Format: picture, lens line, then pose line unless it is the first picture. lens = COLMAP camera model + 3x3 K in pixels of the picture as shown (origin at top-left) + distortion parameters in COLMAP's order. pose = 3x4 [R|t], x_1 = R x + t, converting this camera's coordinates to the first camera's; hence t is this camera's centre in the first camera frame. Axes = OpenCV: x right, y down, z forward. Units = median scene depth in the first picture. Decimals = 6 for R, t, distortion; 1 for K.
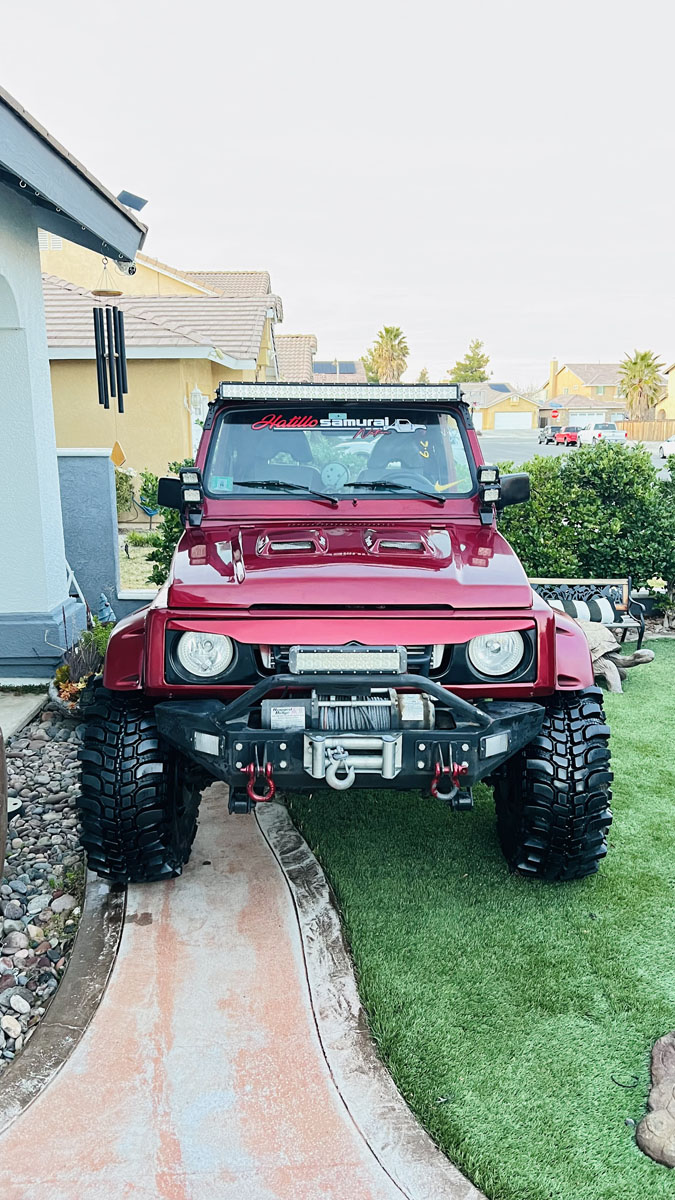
lens RADIAL K [[918.6, 0, 333.2], [0, 918.6, 595.4], [0, 0, 1]] dist [0.057554, 0.000572]
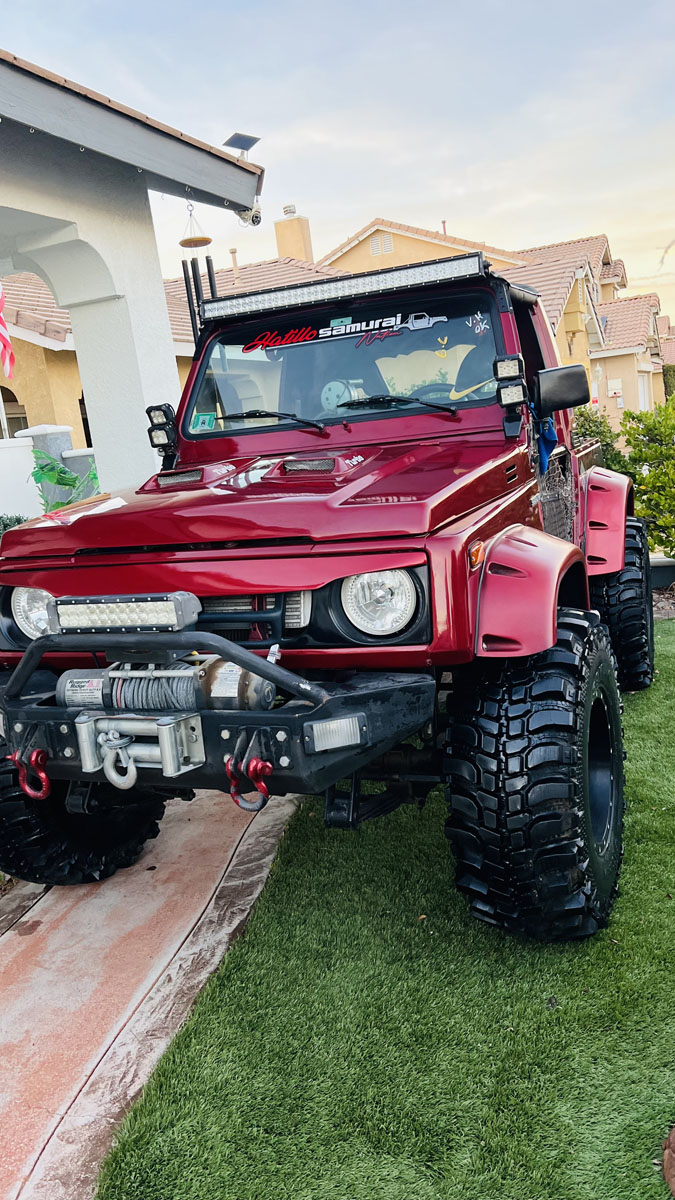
lens RADIAL K [[910.5, 0, 337.3], [0, 910.5, 611.4], [0, 0, 1]] dist [0.031180, -0.002205]
pose [[0.915653, -0.026178, -0.401116, 0.410340], [0.034940, 0.999284, 0.014544, 0.056734], [0.400448, -0.027332, 0.915912, 0.356590]]
